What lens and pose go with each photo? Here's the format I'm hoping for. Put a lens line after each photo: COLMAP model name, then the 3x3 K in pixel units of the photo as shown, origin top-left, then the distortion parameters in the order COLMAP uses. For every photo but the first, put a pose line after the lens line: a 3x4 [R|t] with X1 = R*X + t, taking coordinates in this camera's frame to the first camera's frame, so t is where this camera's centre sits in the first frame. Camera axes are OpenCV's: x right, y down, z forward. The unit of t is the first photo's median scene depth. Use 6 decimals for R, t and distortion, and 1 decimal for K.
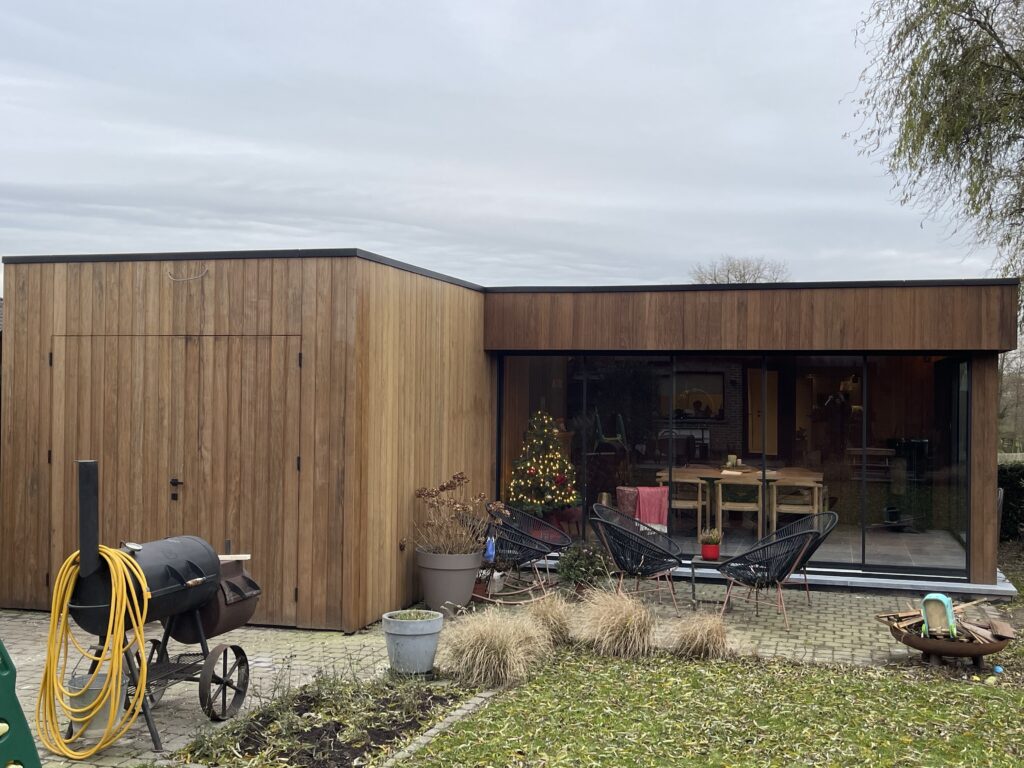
lens RADIAL K [[1097.9, 0, 512.5], [0, 1097.9, 383.7], [0, 0, 1]] dist [-0.073273, 0.000000]
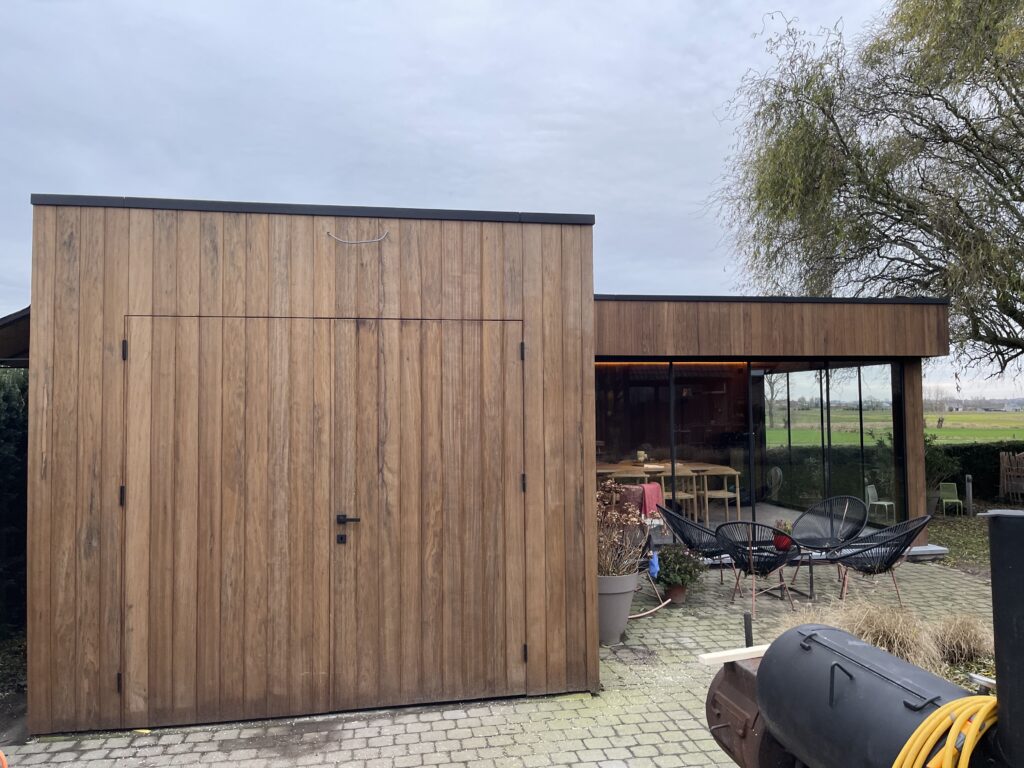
lens RADIAL K [[763.4, 0, 511.8], [0, 763.4, 373.9], [0, 0, 1]] dist [0.008702, -0.035194]
pose [[0.912622, -0.002157, 0.408798, -0.412473], [0.017692, 0.999258, -0.034223, 0.012991], [-0.408421, 0.038465, 0.911983, 0.482313]]
